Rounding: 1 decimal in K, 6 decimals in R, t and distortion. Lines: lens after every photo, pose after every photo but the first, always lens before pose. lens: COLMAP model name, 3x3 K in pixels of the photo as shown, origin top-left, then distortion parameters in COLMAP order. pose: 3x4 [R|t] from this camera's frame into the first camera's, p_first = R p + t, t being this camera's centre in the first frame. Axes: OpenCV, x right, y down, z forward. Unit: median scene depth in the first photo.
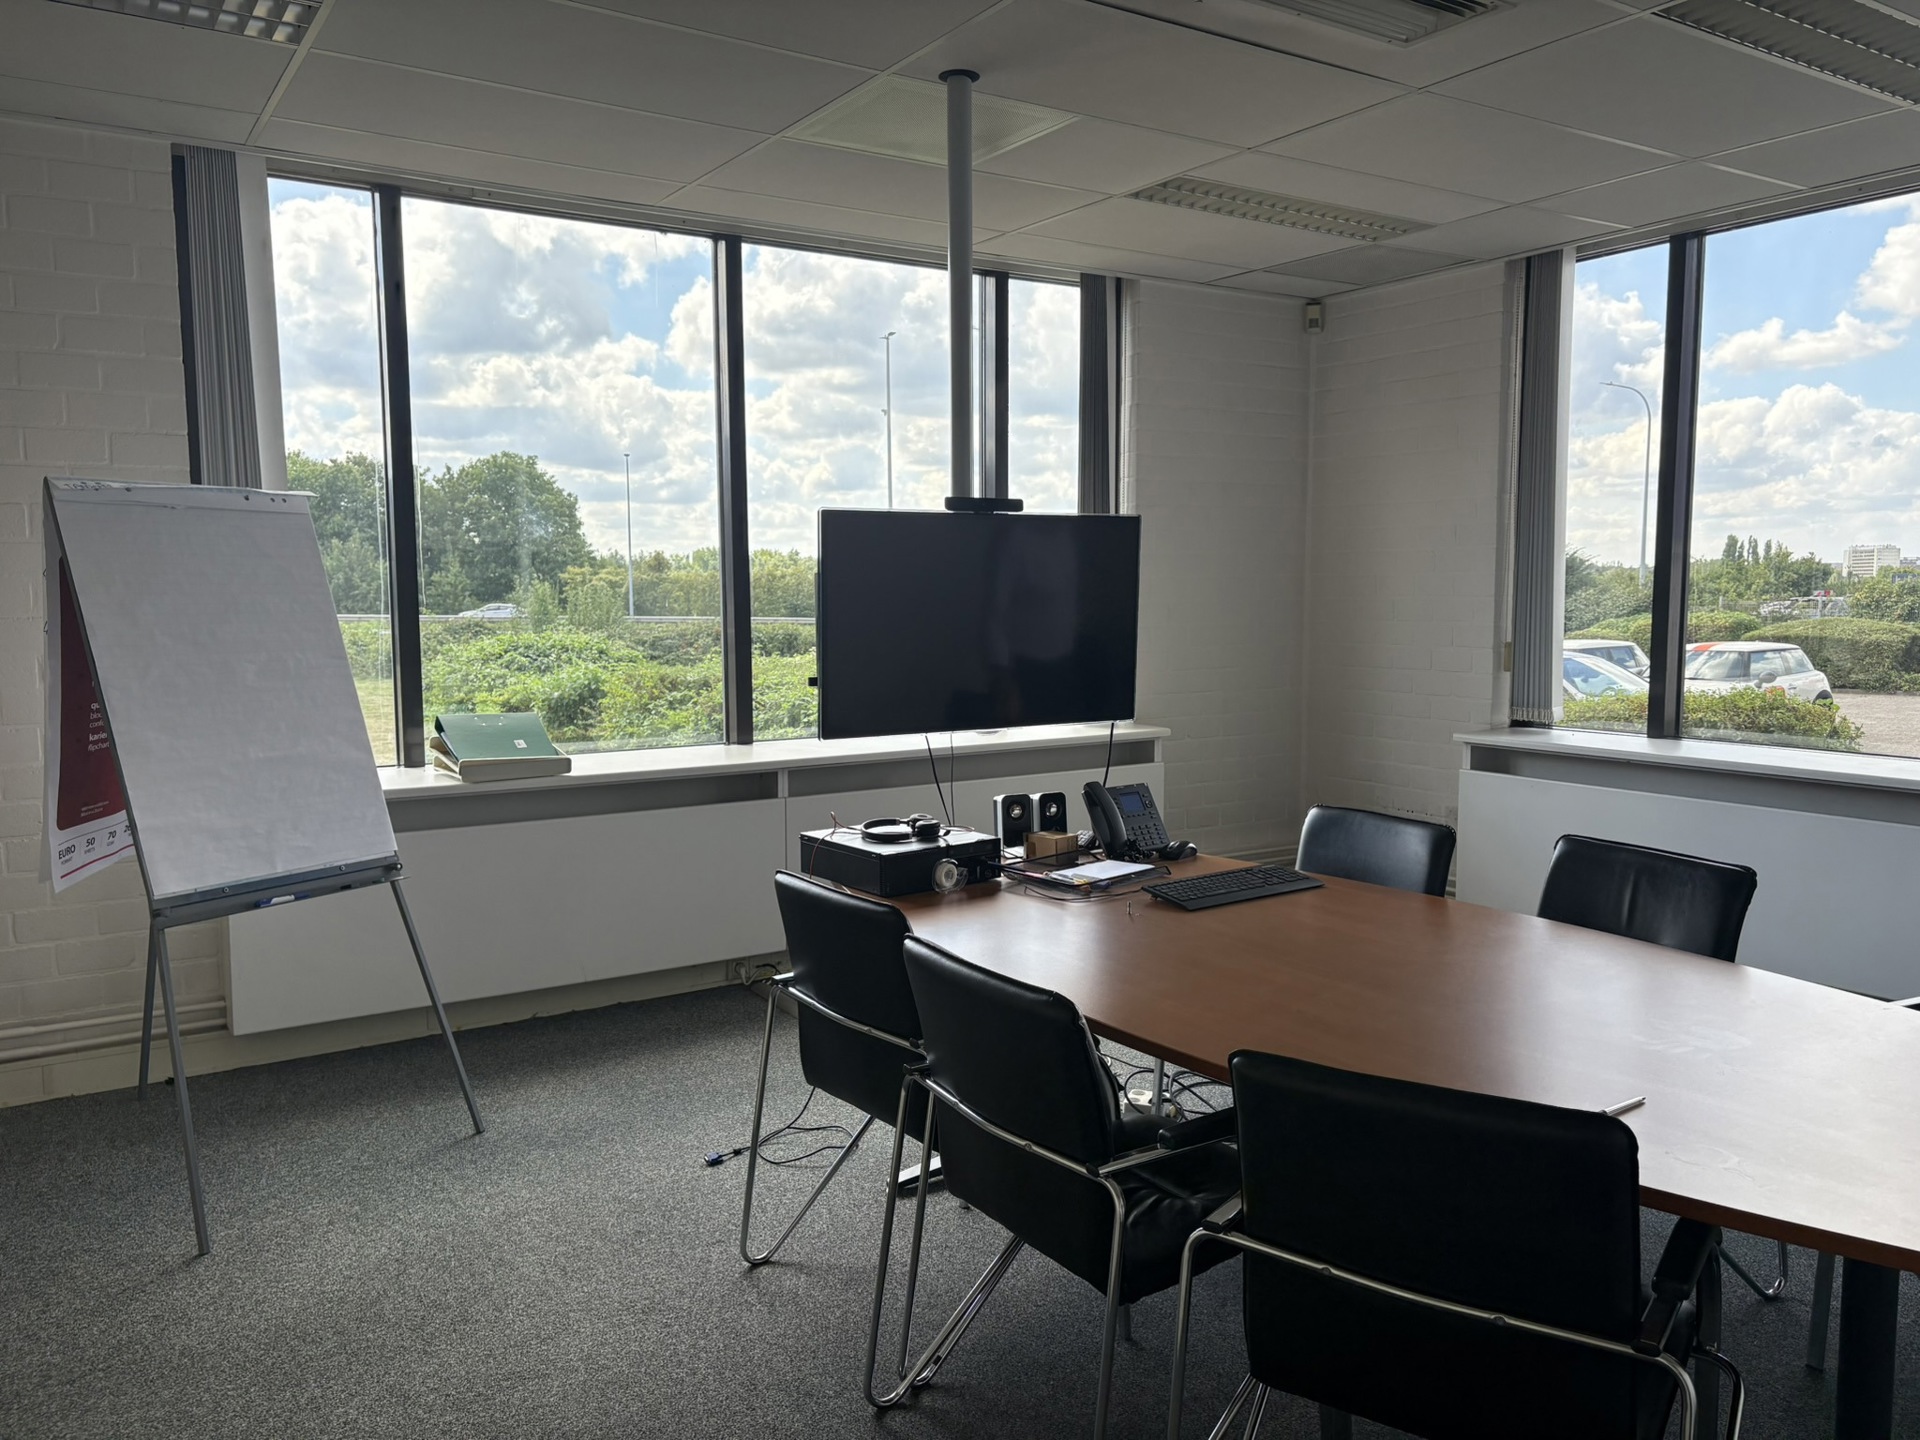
lens RADIAL K [[1472.1, 0, 948.4], [0, 1472.1, 721.7], [0, 0, 1]] dist [0.044075, -0.050739]
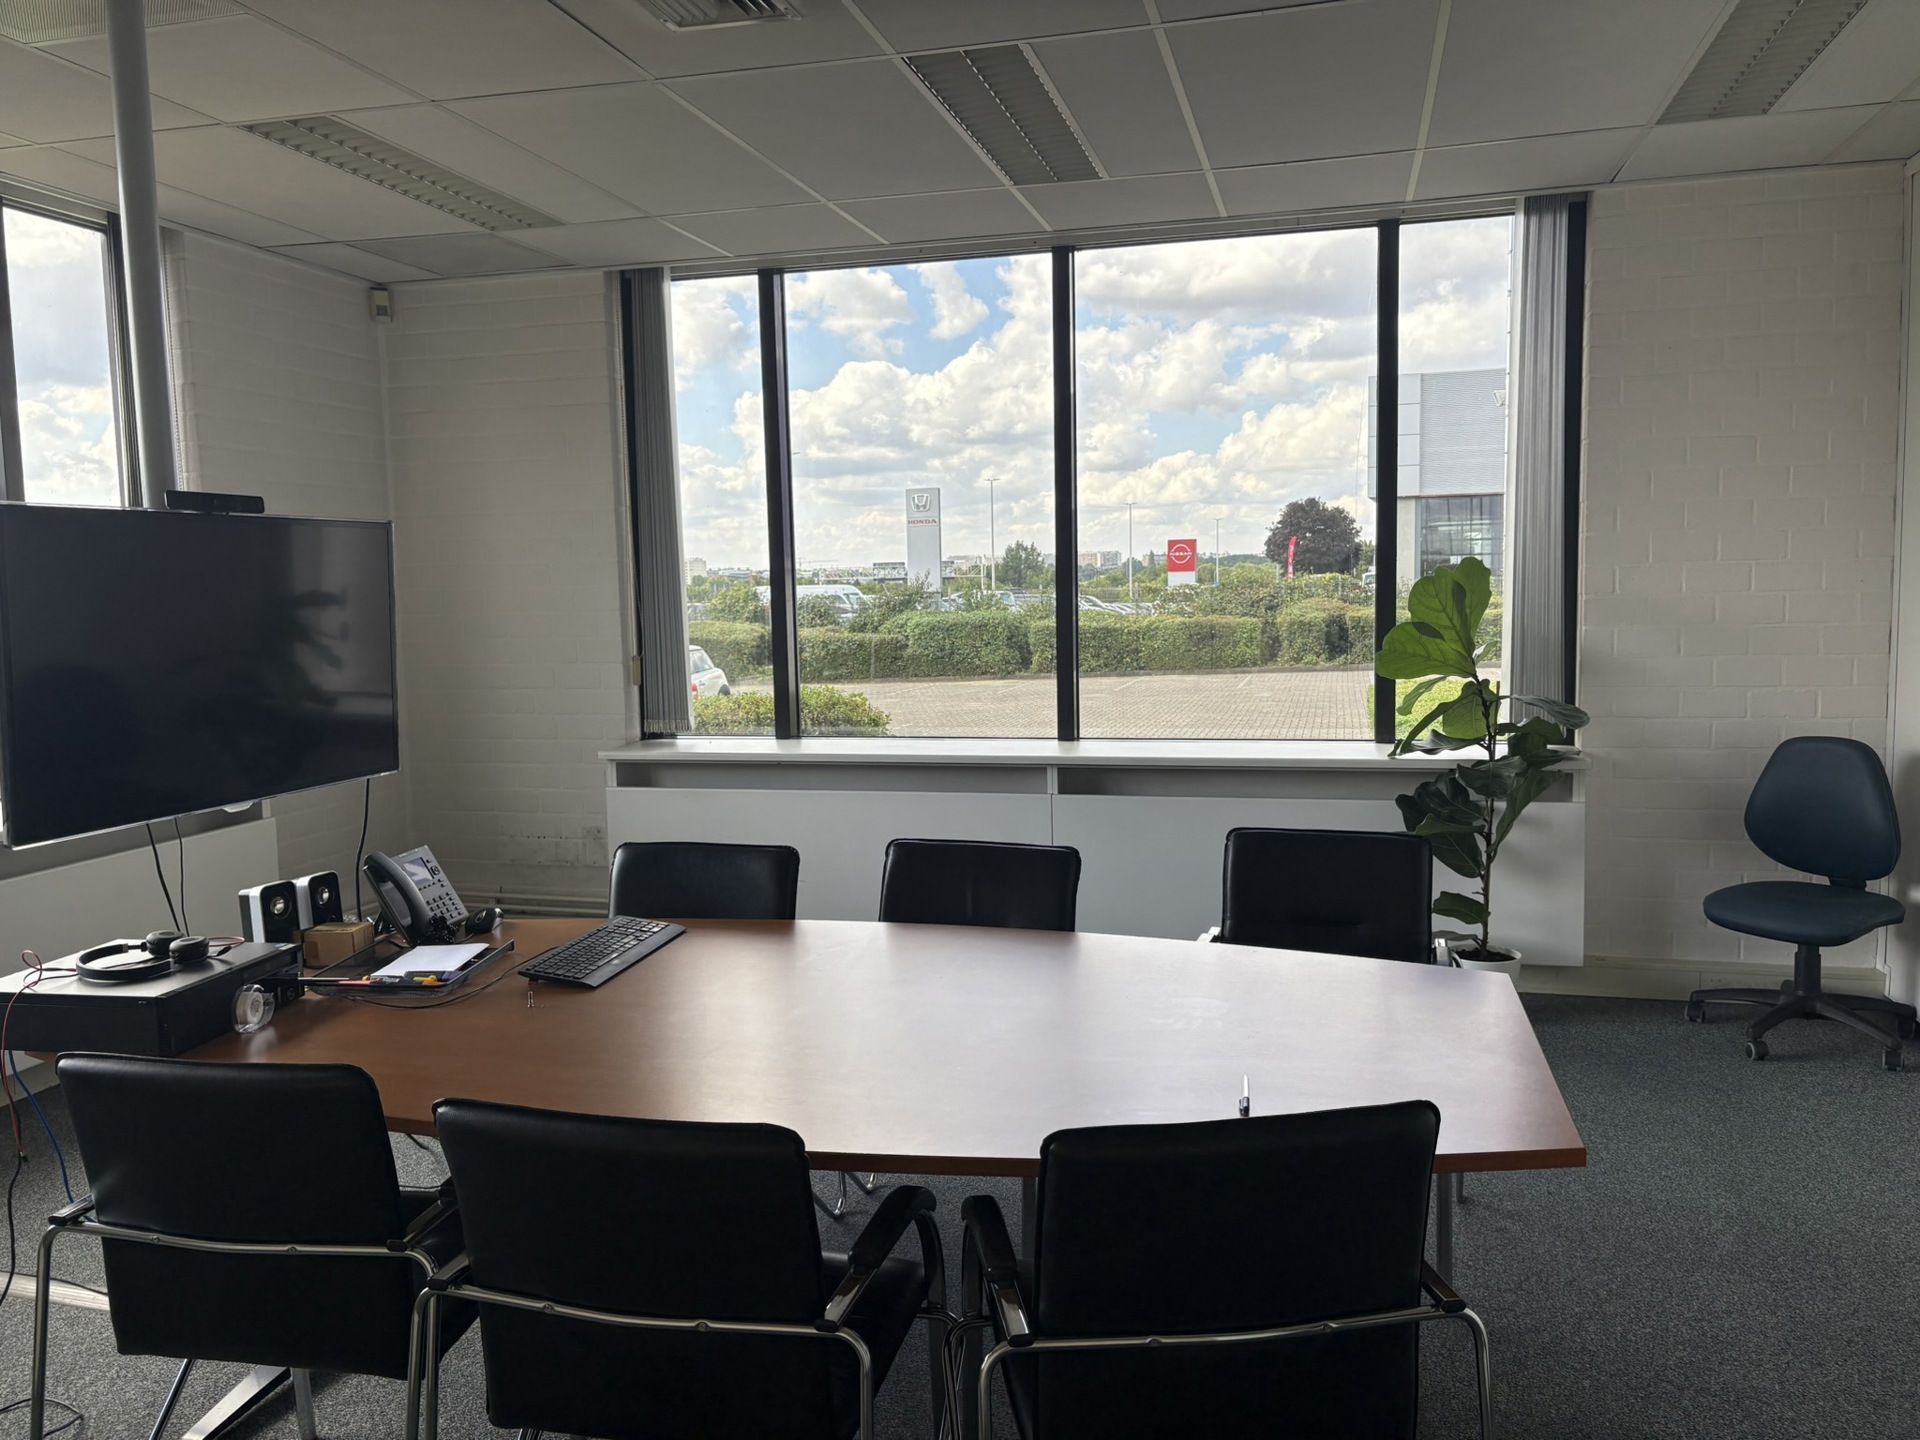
lens RADIAL K [[1472.1, 0, 961.5], [0, 1472.1, 714.8], [0, 0, 1]] dist [0.044075, -0.050739]
pose [[0.728647, -0.074247, 0.680853, -0.148203], [0.082943, 0.996356, 0.019888, -0.016486], [-0.679848, 0.041980, 0.732150, 0.132830]]
